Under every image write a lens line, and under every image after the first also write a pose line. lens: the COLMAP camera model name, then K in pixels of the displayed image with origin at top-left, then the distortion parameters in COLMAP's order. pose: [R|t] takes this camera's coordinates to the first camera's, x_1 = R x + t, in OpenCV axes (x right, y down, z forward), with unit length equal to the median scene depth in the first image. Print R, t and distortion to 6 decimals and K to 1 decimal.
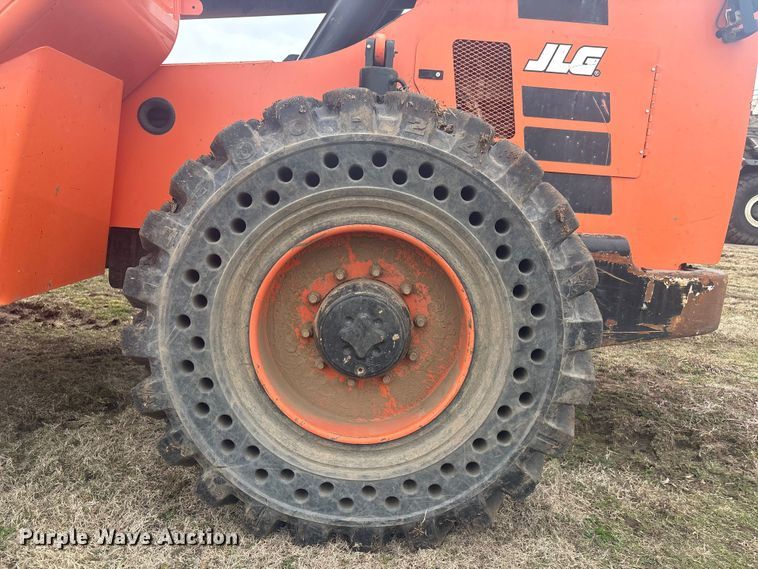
lens RADIAL K [[562.9, 0, 374.9], [0, 562.9, 296.2], [0, 0, 1]] dist [0.052598, -0.054712]
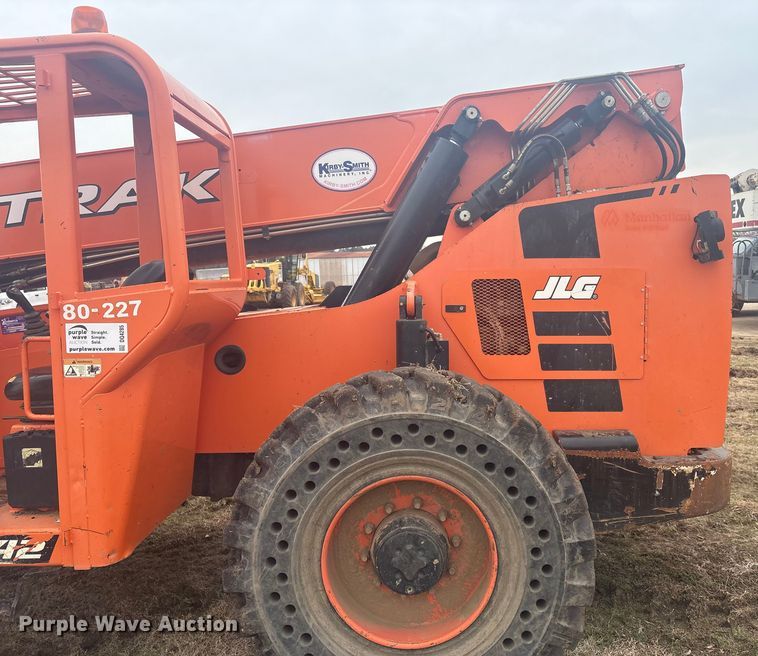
lens RADIAL K [[674.8, 0, 427.0], [0, 674.8, 326.5], [0, 0, 1]] dist [0.050161, -0.049796]
pose [[0.997504, -0.069835, -0.010427, 0.069129], [0.068554, 0.993219, -0.093891, -0.308841], [0.016913, 0.092942, 0.995528, -0.570774]]
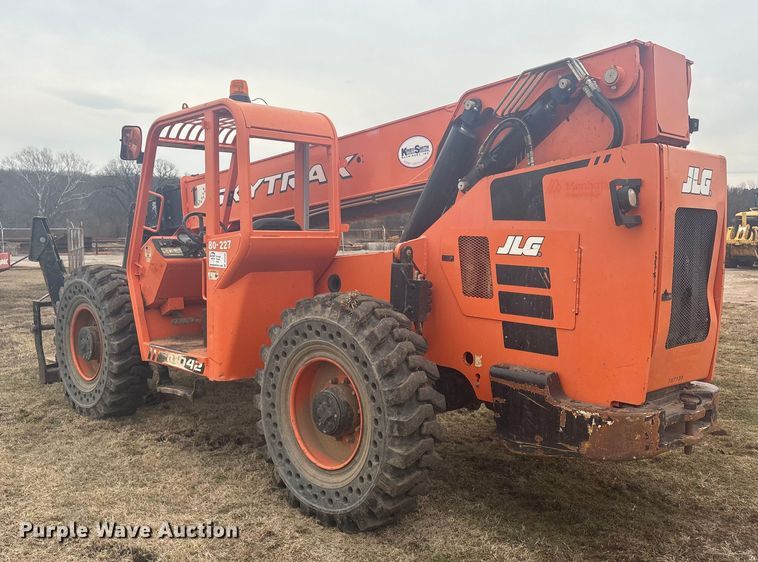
lens RADIAL K [[773.1, 0, 362.3], [0, 773.1, 291.2], [0, 0, 1]] dist [0.094186, -0.001648]
pose [[0.672133, 0.016290, -0.740251, 2.096755], [-0.098077, 0.992907, -0.067203, -0.186130], [0.733906, 0.117771, 0.668964, -0.798117]]
